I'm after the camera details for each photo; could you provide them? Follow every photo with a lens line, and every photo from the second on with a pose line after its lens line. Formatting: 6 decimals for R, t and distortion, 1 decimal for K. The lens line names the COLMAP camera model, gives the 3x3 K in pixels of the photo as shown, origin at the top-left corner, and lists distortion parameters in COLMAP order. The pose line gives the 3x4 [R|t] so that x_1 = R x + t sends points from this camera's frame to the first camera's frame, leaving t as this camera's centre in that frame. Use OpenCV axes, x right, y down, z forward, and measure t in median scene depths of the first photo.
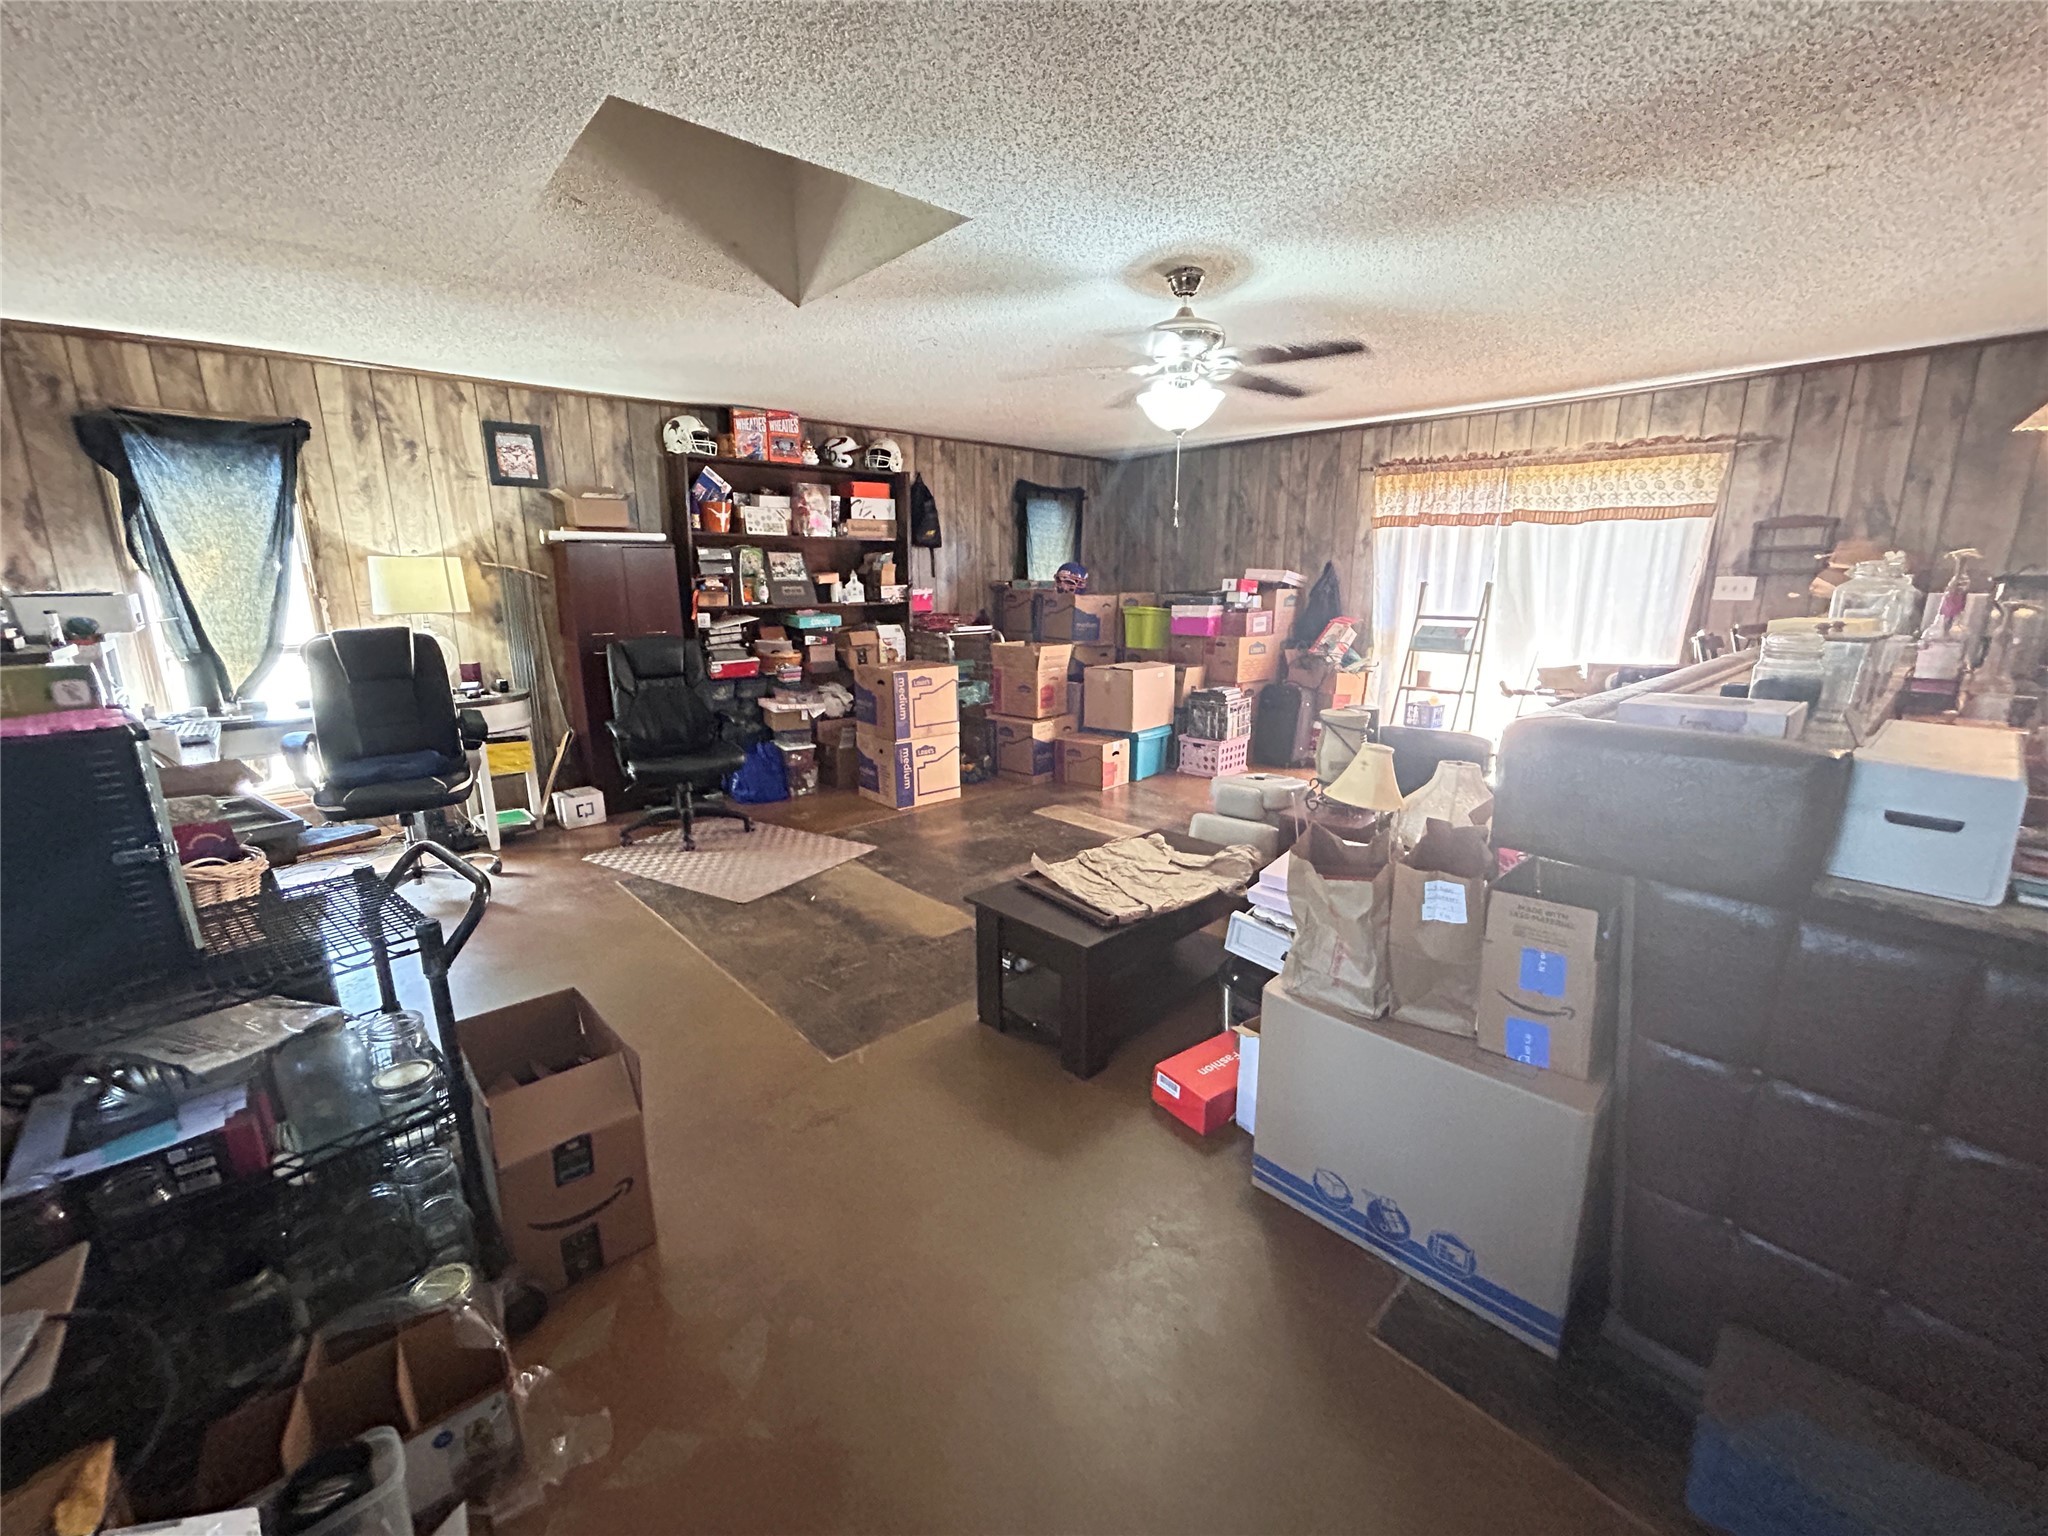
lens RADIAL K [[832.5, 0, 1020.7], [0, 832.5, 771.6], [0, 0, 1]] dist [-0.002332, 0.001492]
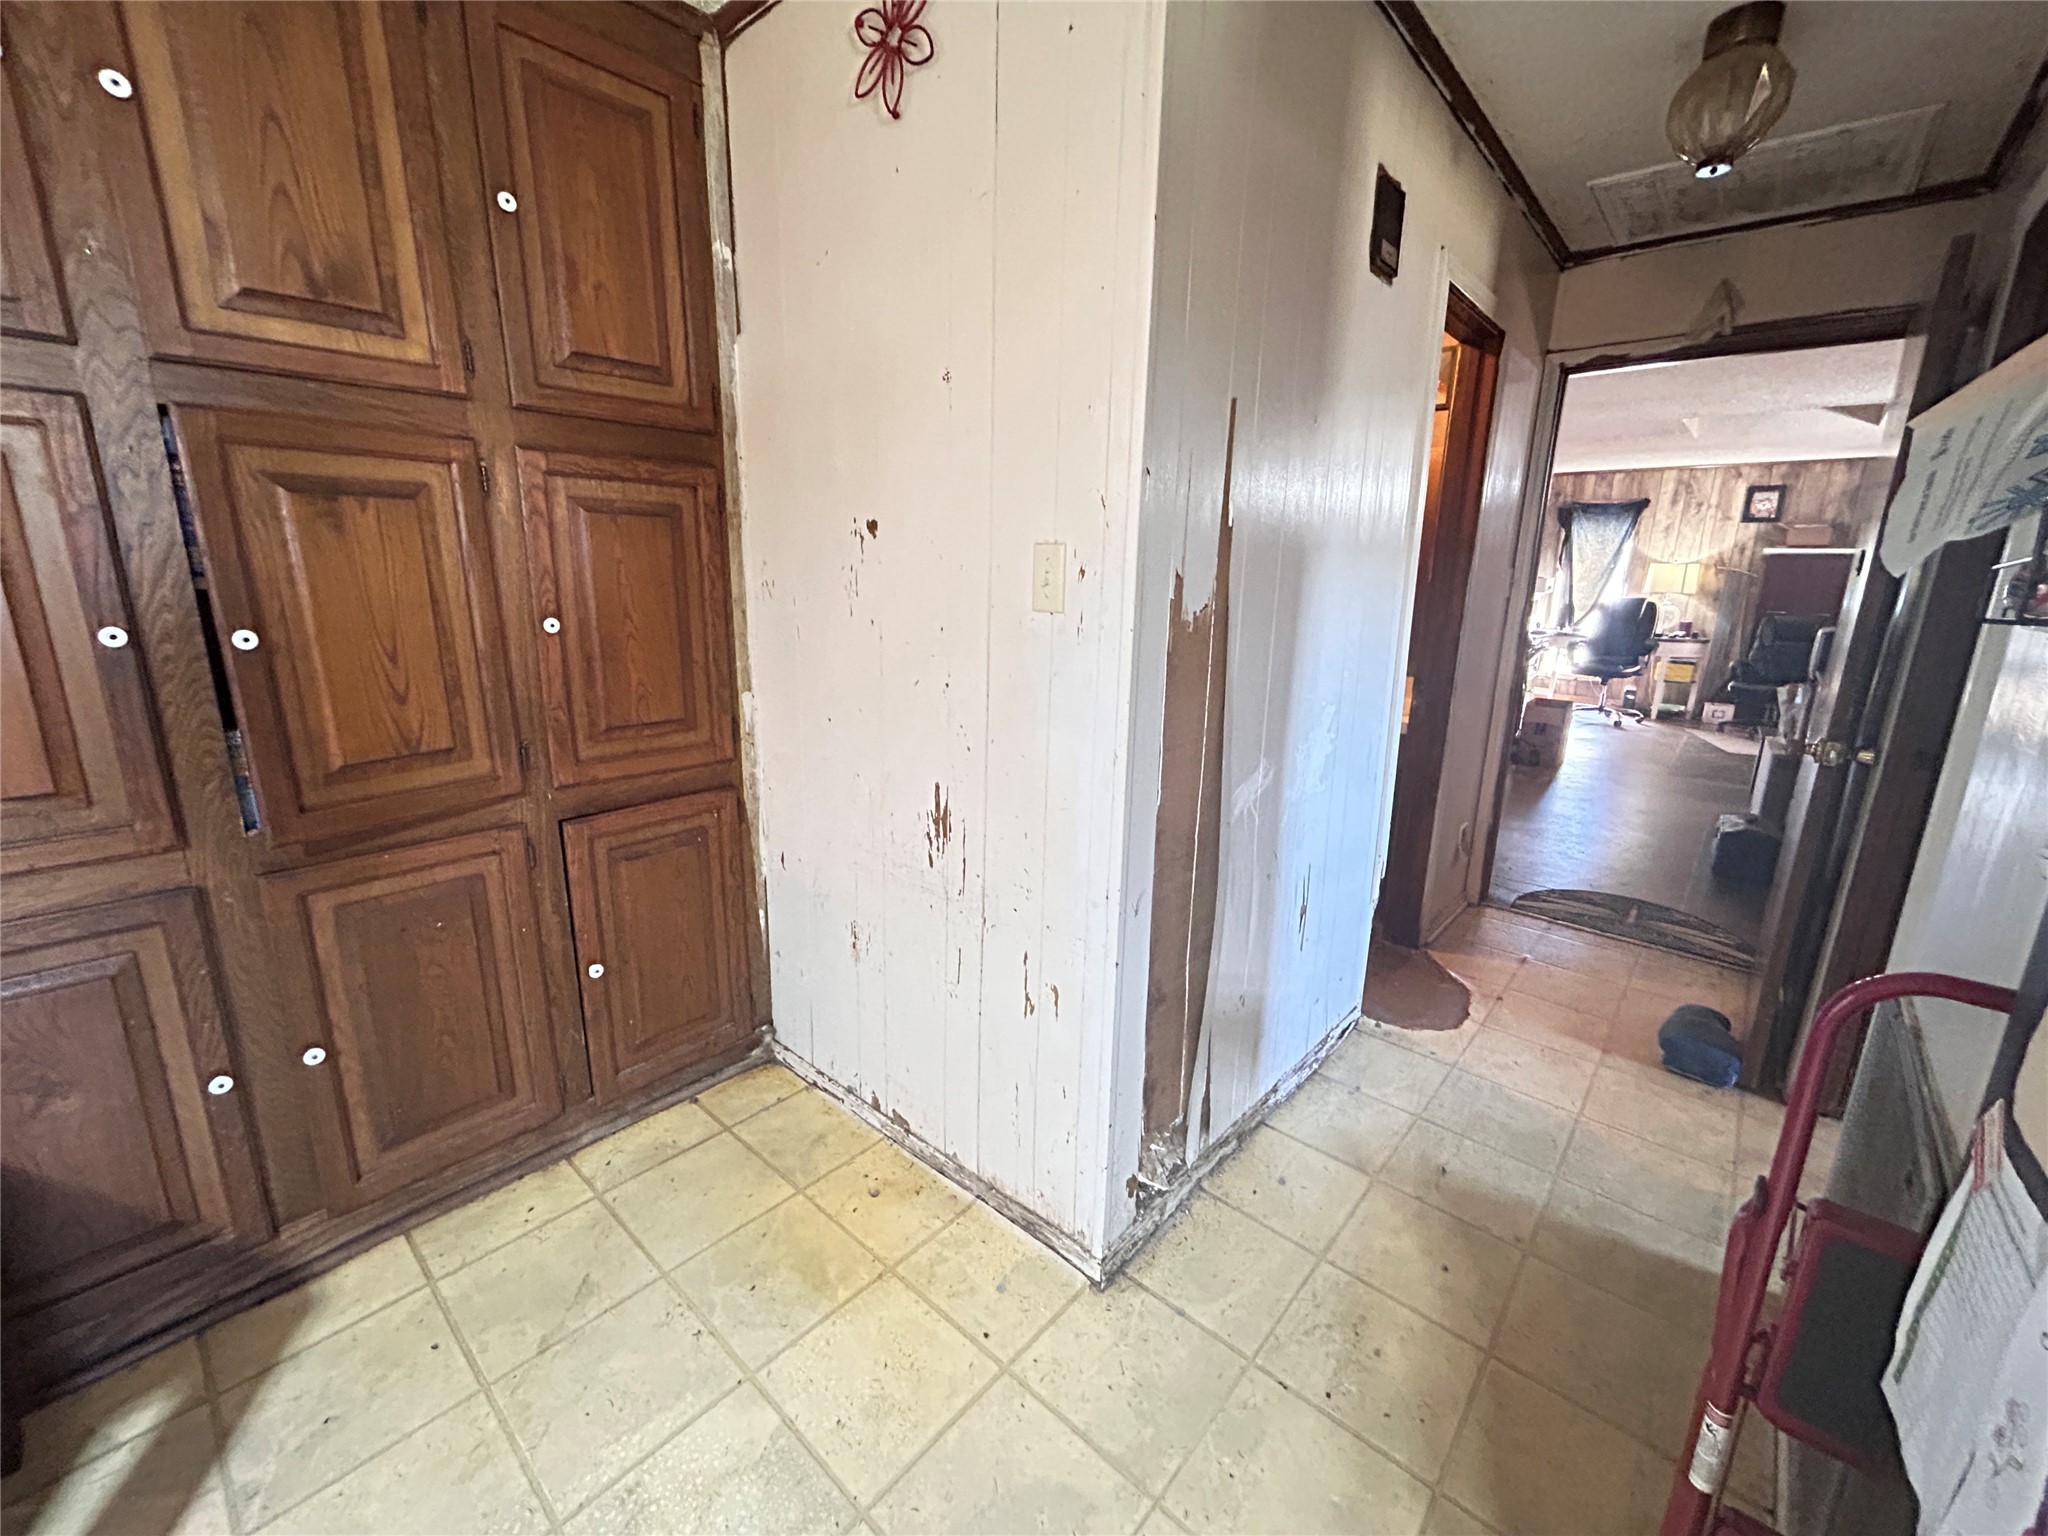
lens RADIAL K [[832.5, 0, 1019.6], [0, 832.5, 764.4], [0, 0, 1]] dist [-0.002332, 0.001492]
pose [[0.103766, 0.245365, -0.963861, 0.968228], [-0.243945, 0.945770, 0.214498, 0.124519], [0.964222, 0.212872, 0.157994, -0.600021]]
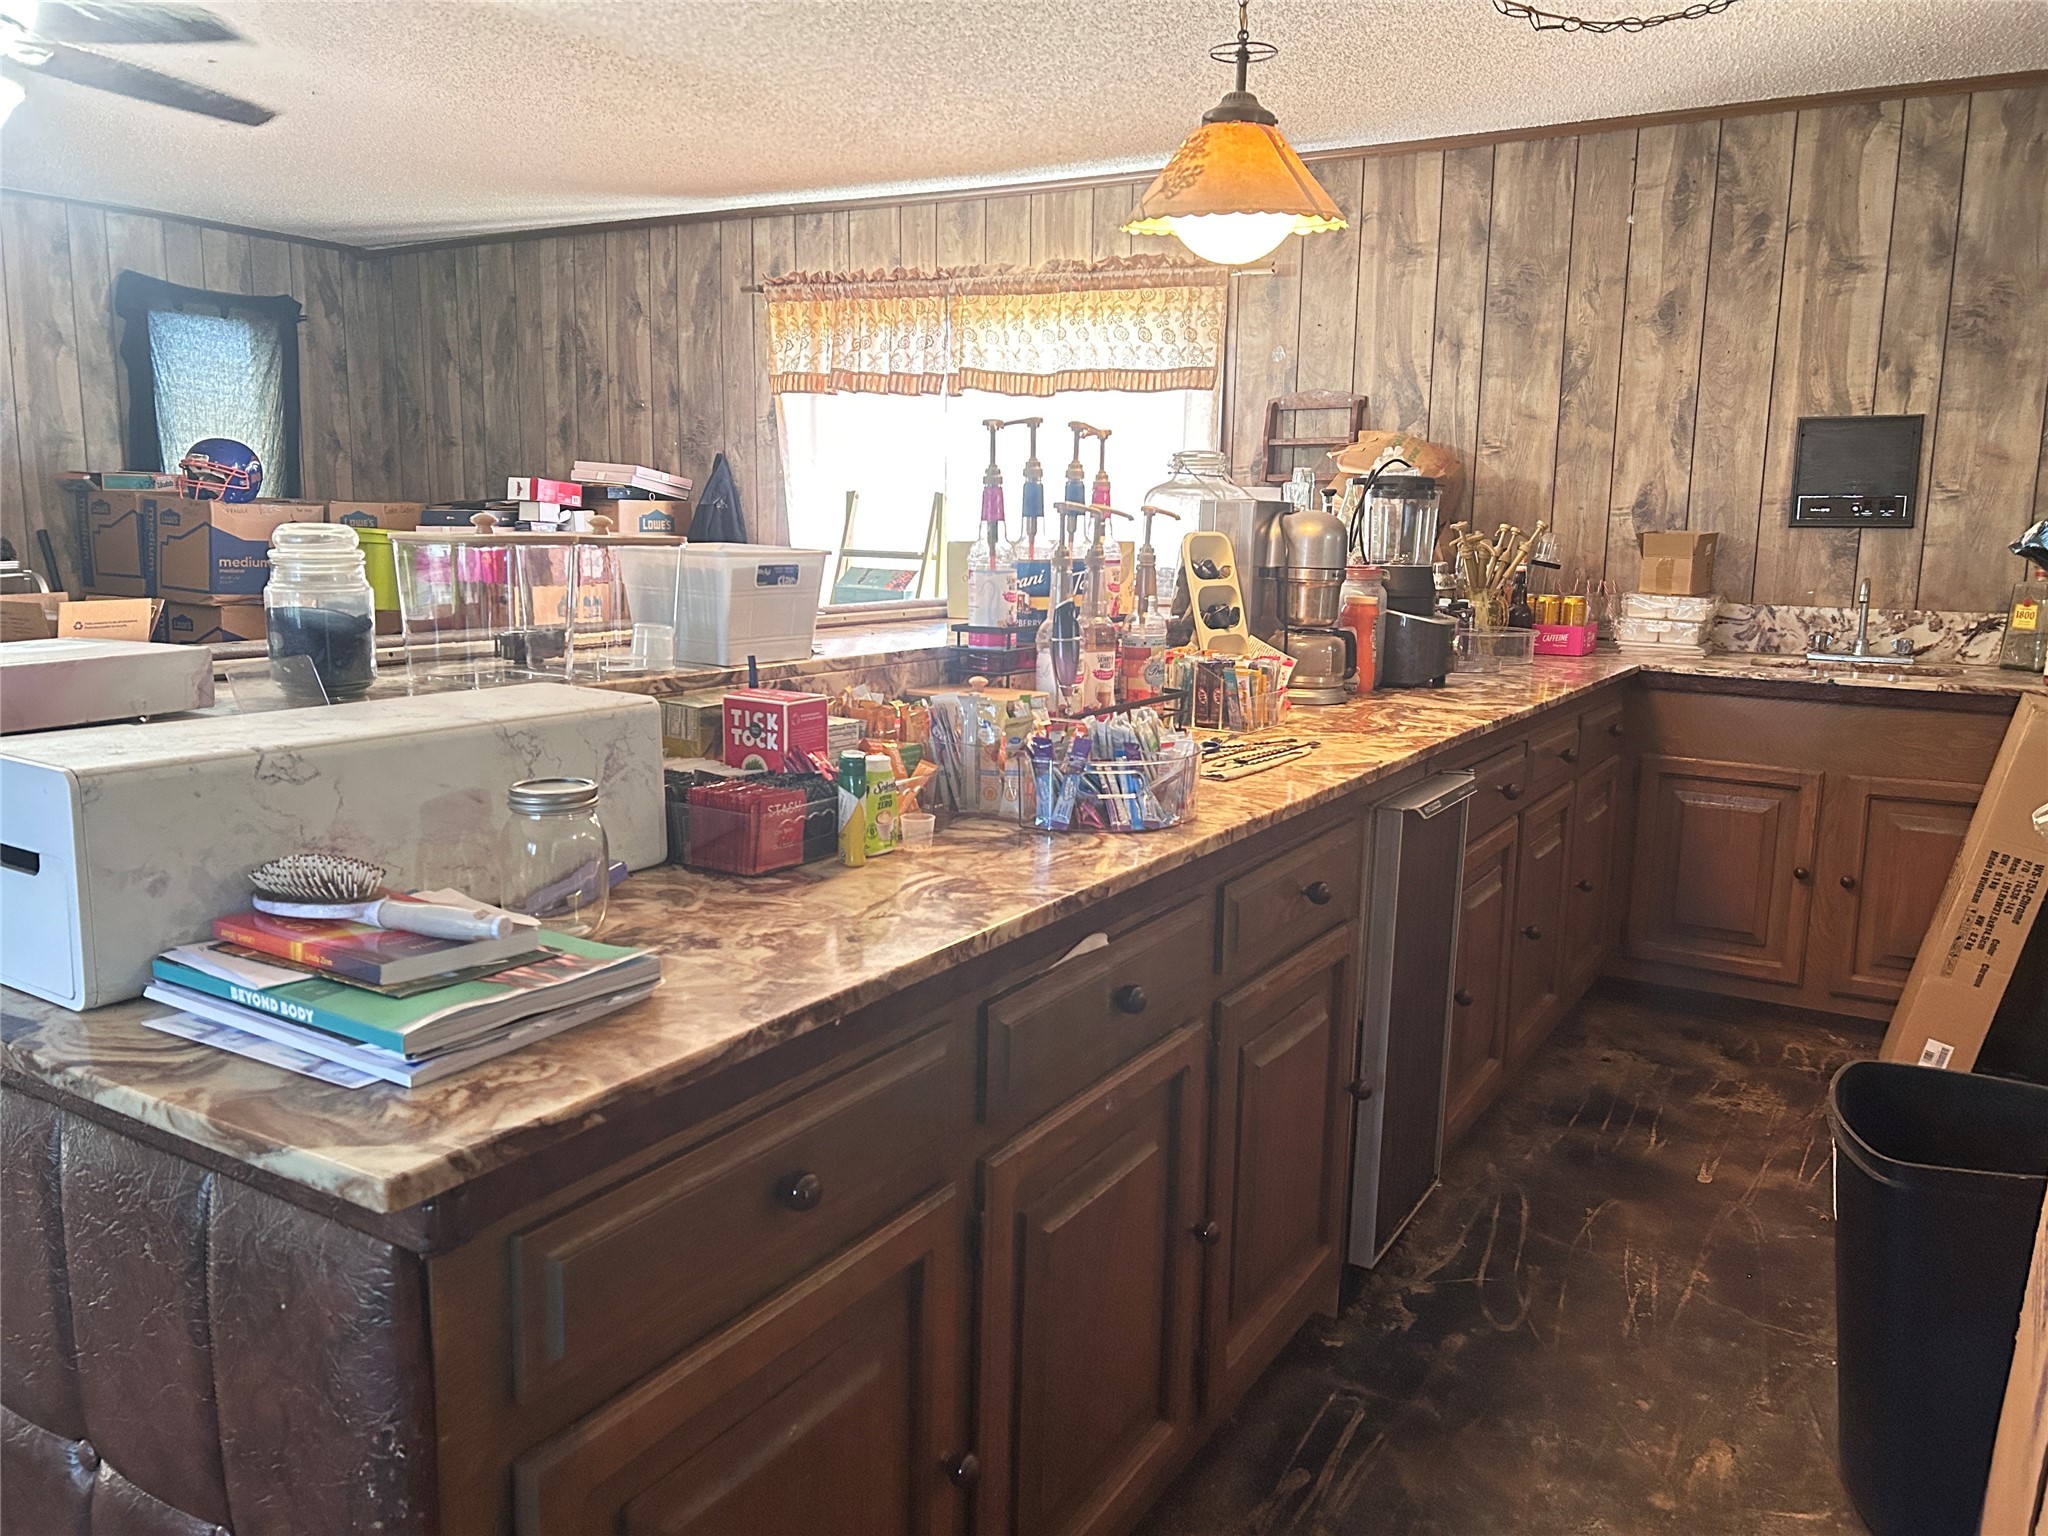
lens RADIAL K [[1538.0, 0, 1022.7], [0, 1538.0, 764.2], [0, 0, 1]] dist [0.057402, -0.059348]
pose [[0.959936, -0.026140, 0.278997, 0.348928], [0.042781, 0.997639, -0.053722, 0.021253], [-0.276934, 0.063505, 0.958788, -0.027959]]
